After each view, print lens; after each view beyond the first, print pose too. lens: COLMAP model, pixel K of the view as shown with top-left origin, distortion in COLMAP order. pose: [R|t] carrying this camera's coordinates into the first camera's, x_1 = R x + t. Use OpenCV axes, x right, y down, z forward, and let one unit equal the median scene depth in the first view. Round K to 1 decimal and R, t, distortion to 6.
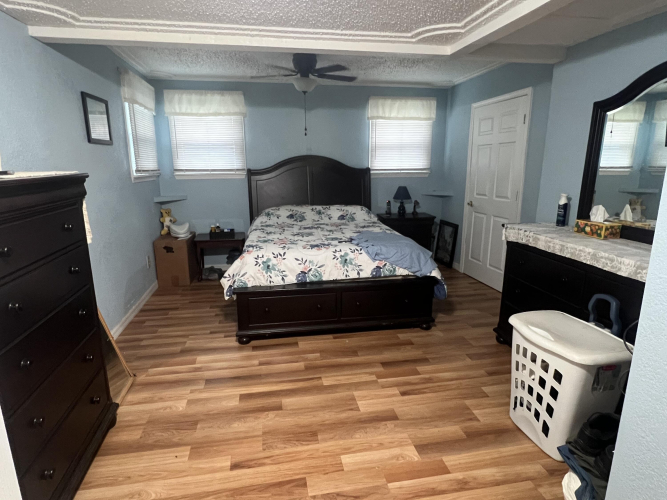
lens RADIAL K [[379.1, 0, 333.0], [0, 379.1, 250.4], [0, 0, 1]] dist [-0.001073, -0.002315]
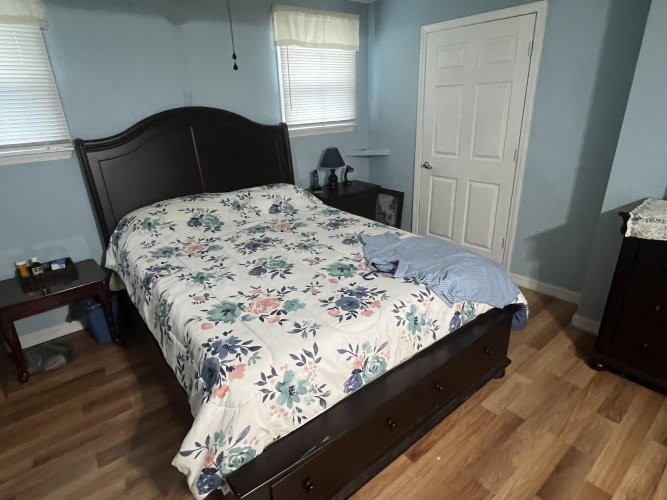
lens RADIAL K [[379.1, 0, 333.2], [0, 379.1, 250.4], [0, 0, 1]] dist [-0.001073, -0.002315]
pose [[0.874241, -0.200638, 0.442094, -0.178886], [0.136241, 0.975408, 0.173258, -0.112109], [-0.465984, -0.091238, 0.880077, 0.383635]]
